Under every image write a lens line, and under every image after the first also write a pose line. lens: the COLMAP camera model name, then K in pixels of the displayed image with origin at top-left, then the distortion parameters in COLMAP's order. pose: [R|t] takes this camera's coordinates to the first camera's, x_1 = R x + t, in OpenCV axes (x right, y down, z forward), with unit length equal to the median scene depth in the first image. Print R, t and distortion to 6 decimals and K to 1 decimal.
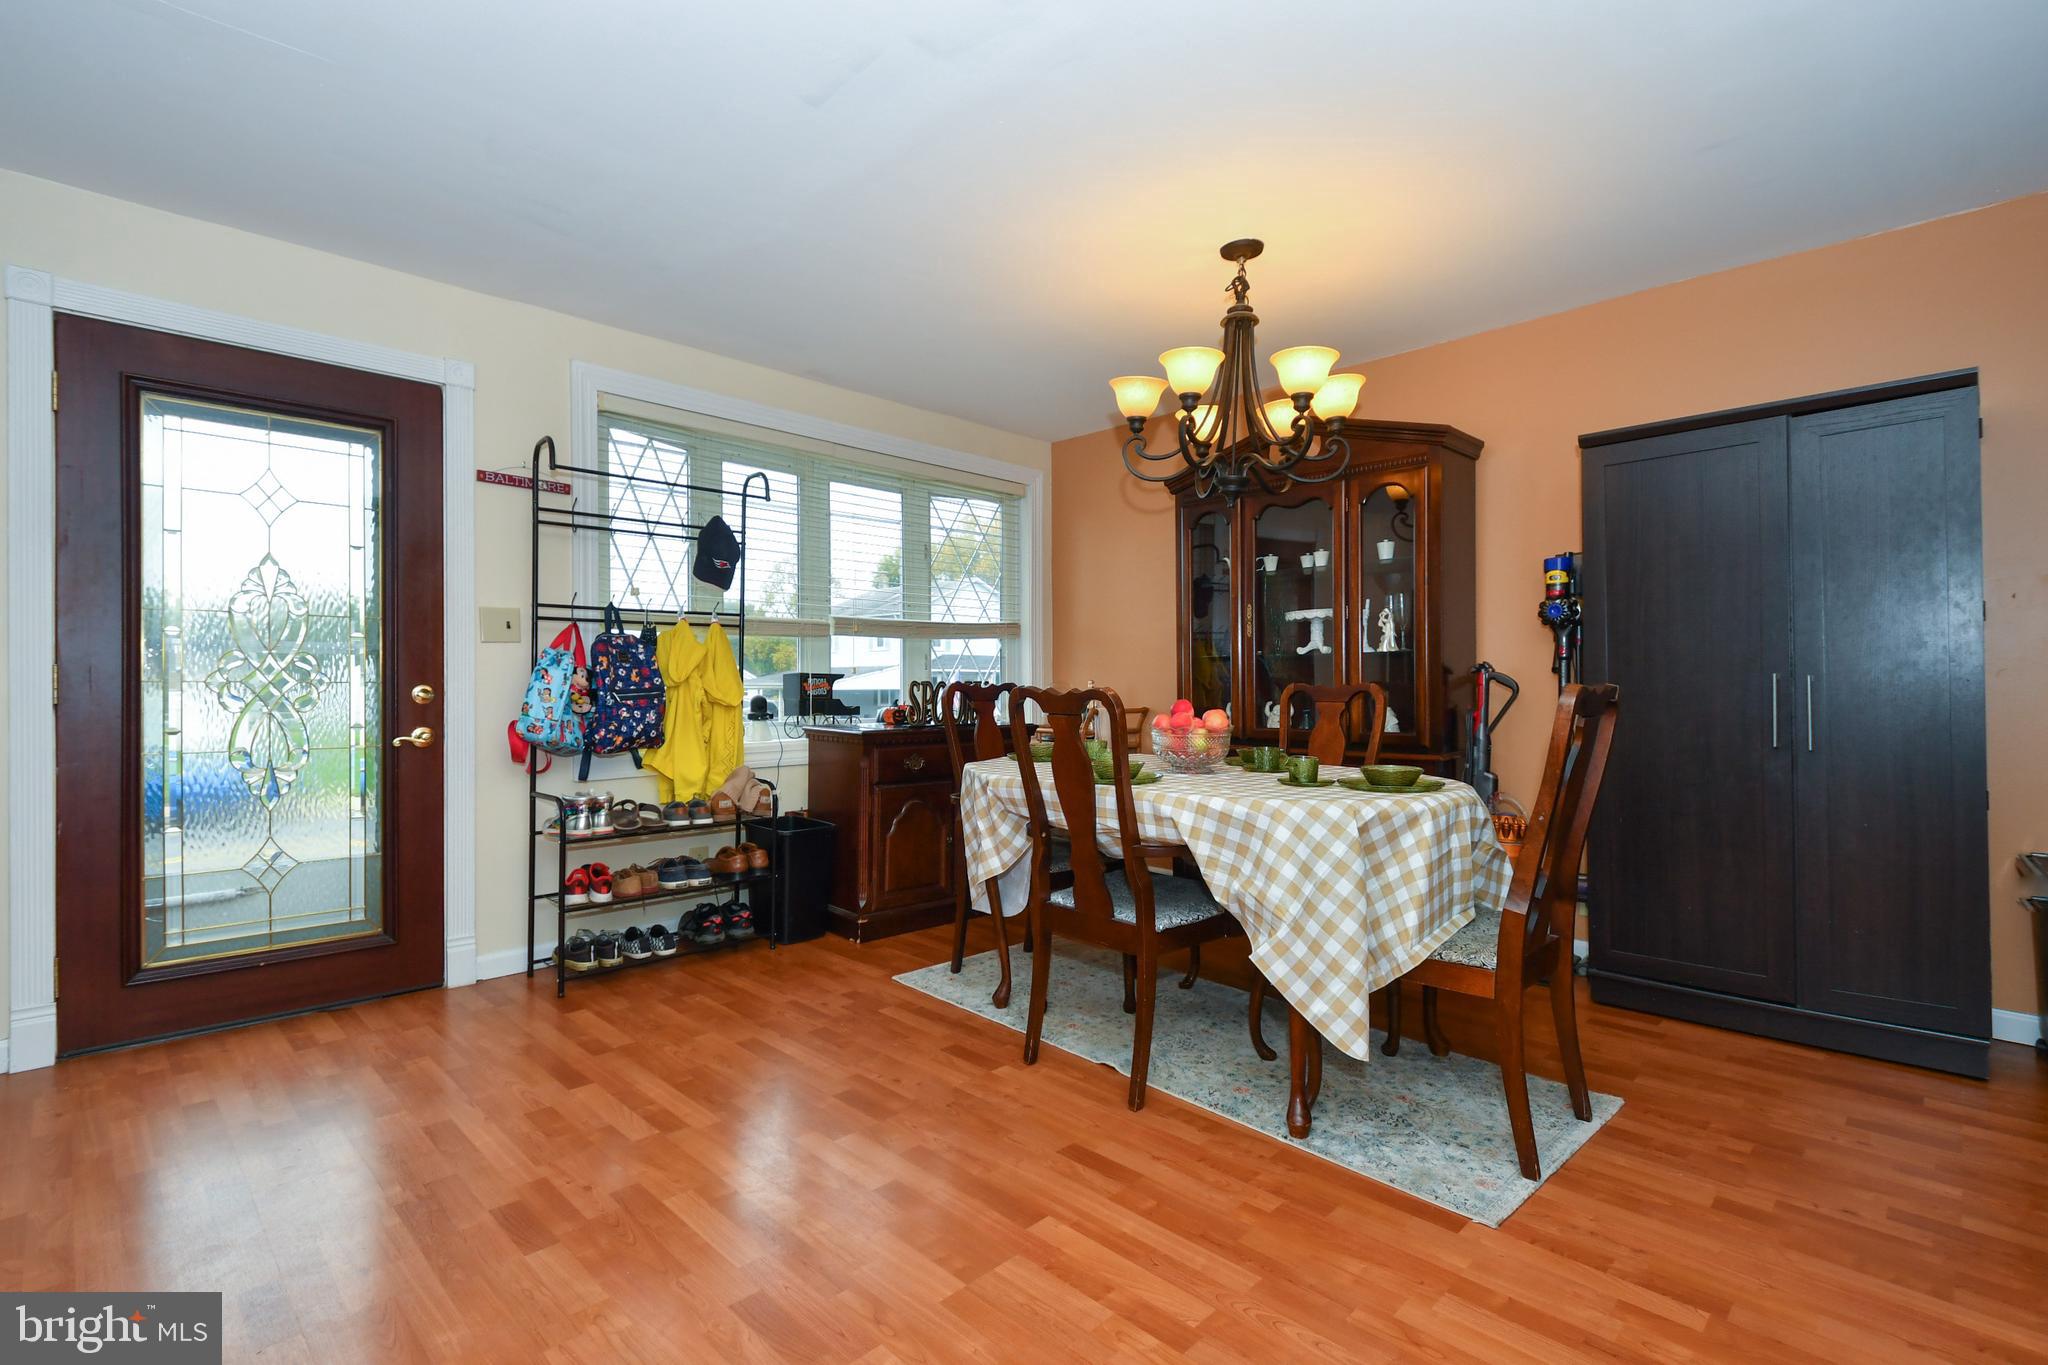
lens RADIAL K [[942.4, 0, 1021.3], [0, 942.4, 692.2], [0, 0, 1]] dist [0.013931, -0.003312]
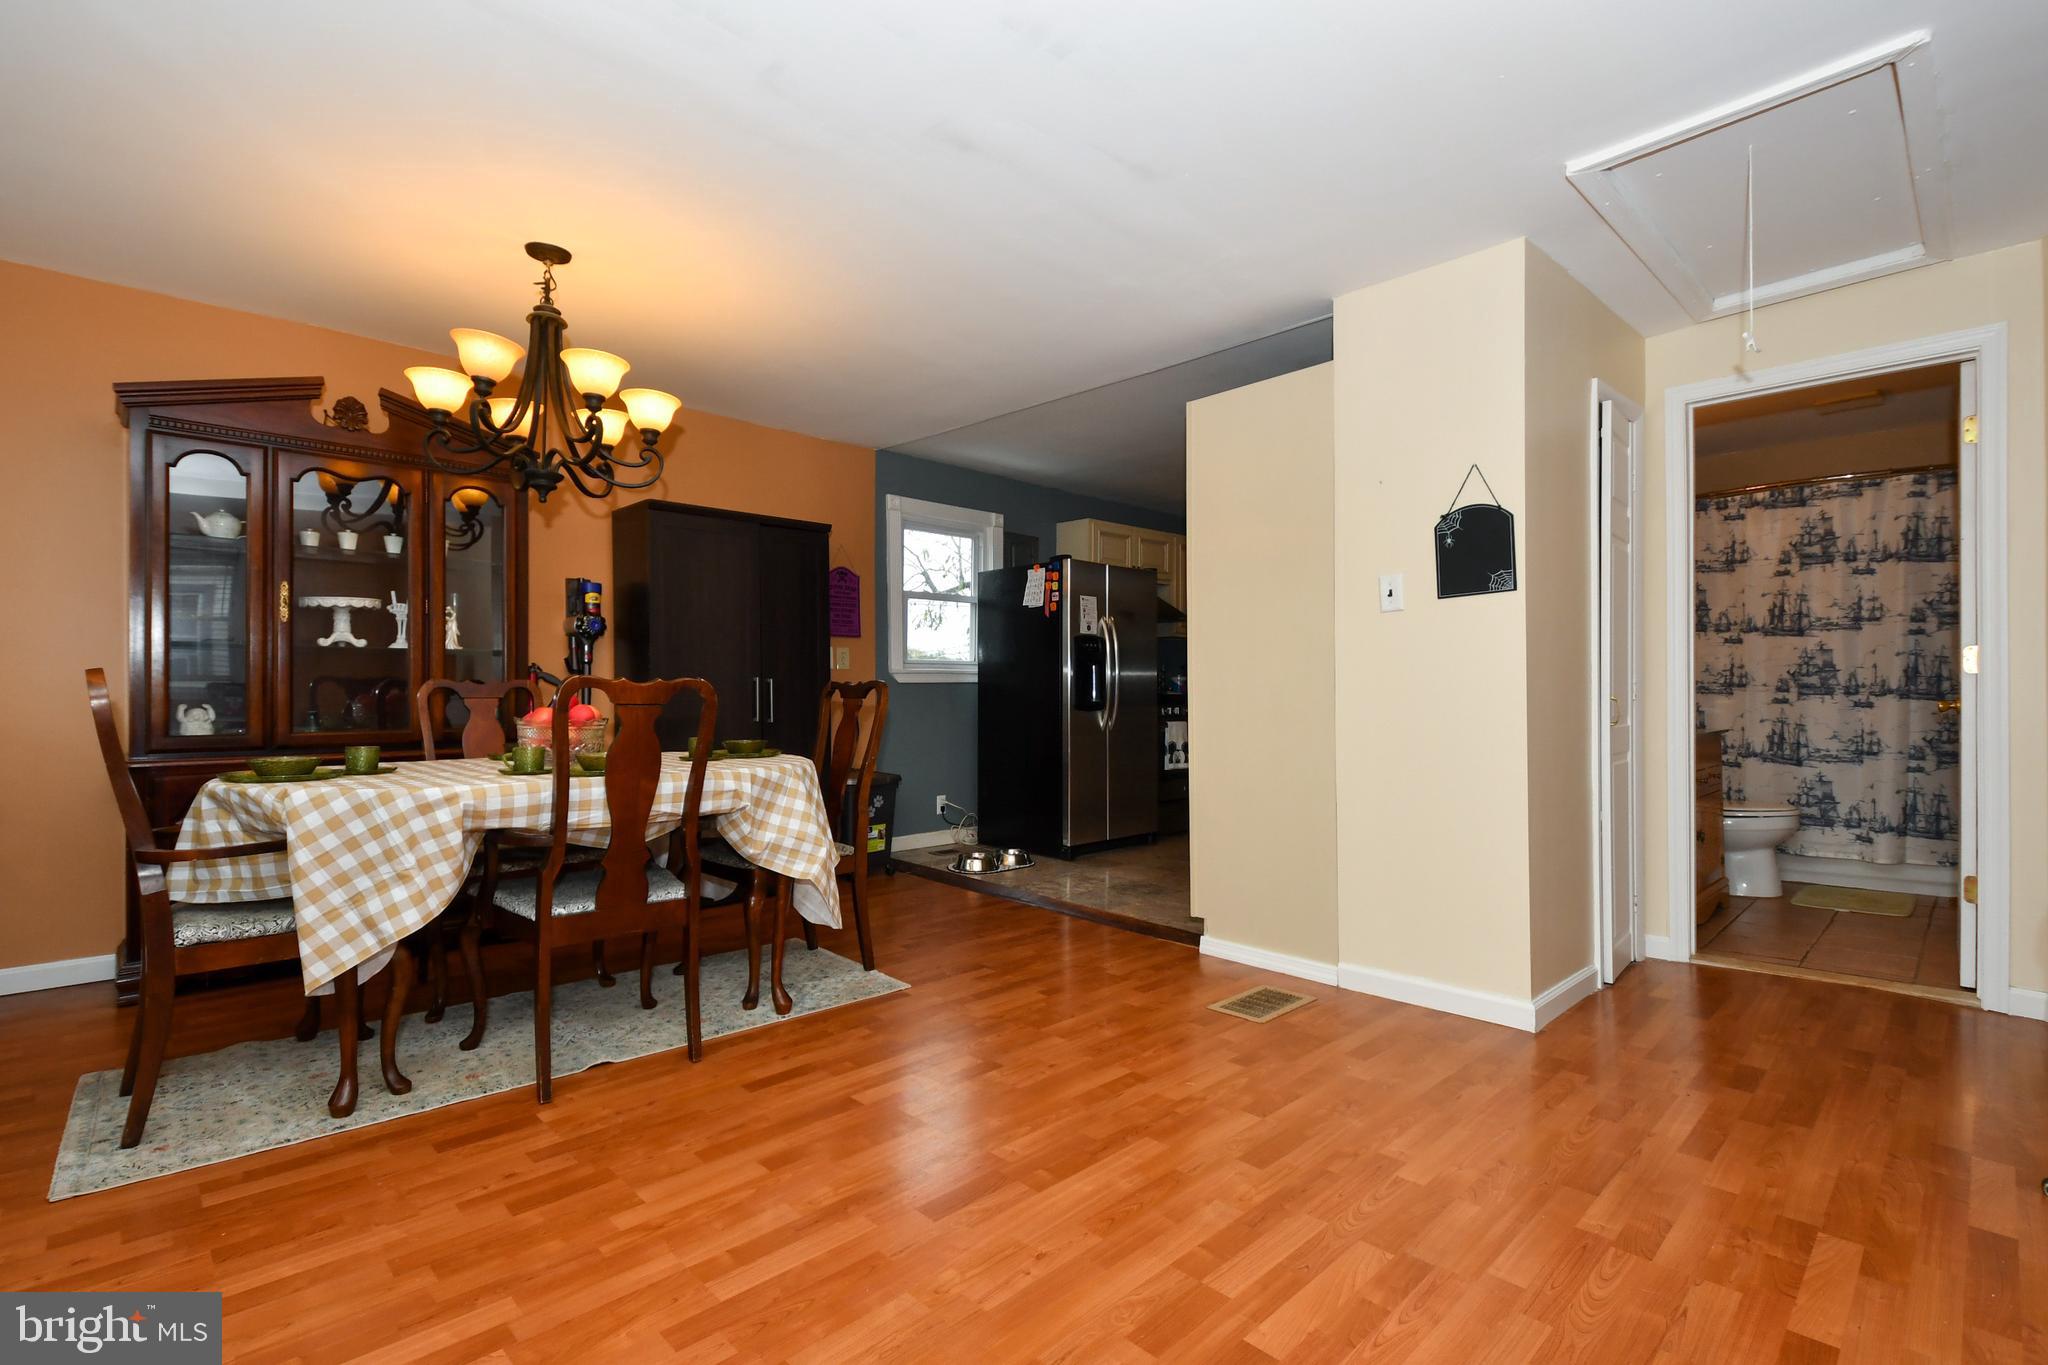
lens RADIAL K [[942.4, 0, 1019.1], [0, 942.4, 684.2], [0, 0, 1]] dist [0.013931, -0.003312]
pose [[0.023529, 0.003039, 0.999719, -0.890723], [0.009628, 0.999948, -0.003267, 0.005752], [-0.999677, 0.009703, 0.023499, 0.534048]]
